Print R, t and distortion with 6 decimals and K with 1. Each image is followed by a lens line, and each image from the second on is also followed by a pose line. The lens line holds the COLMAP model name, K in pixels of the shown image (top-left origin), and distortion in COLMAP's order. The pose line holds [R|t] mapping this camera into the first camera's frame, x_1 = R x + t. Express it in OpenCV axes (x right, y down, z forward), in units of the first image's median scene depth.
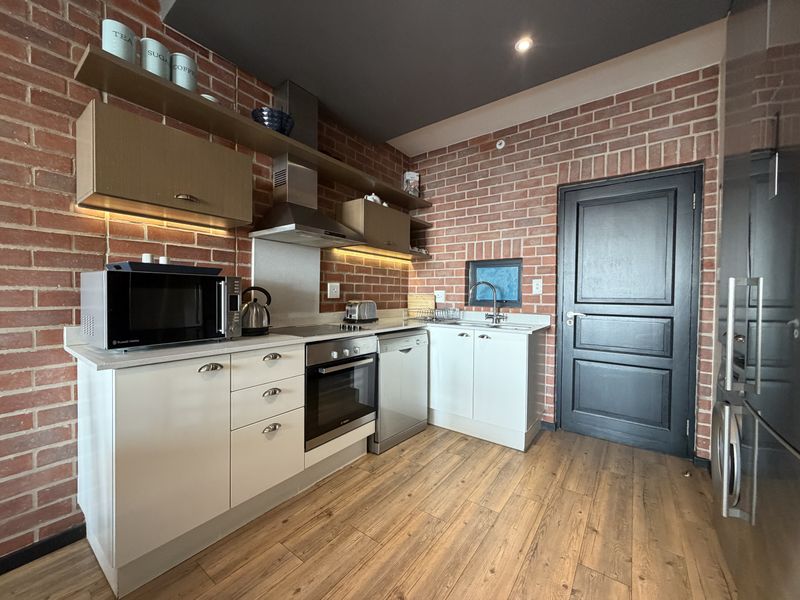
lens RADIAL K [[319.4, 0, 398.4], [0, 319.4, 300.7], [0, 0, 1]] dist [0.001057, 0.000177]
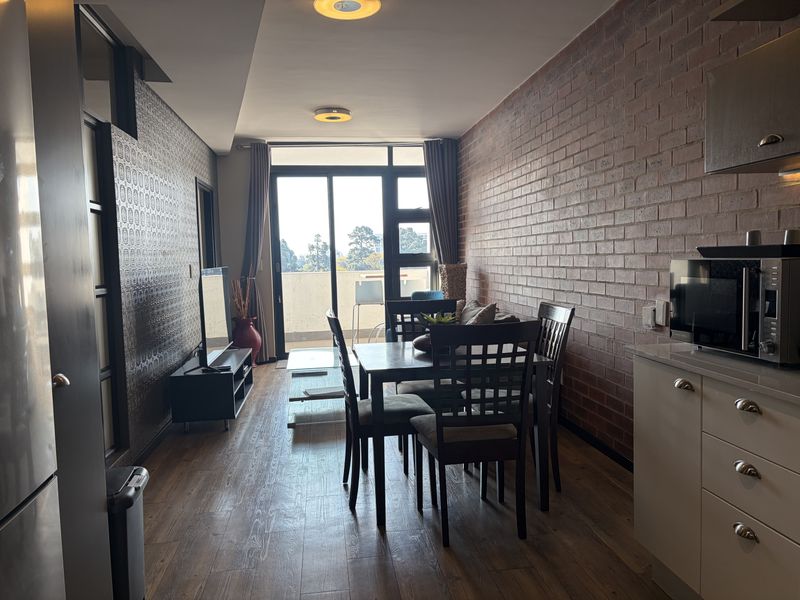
lens RADIAL K [[600.7, 0, 400.0], [0, 600.7, 300.0], [0, 0, 1]] dist [0.026635, -0.002451]
pose [[-0.724900, 0.062985, -0.685968, 0.551866], [0.007777, 0.996496, 0.083280, -0.073269], [0.688810, 0.055035, -0.722850, 0.990175]]
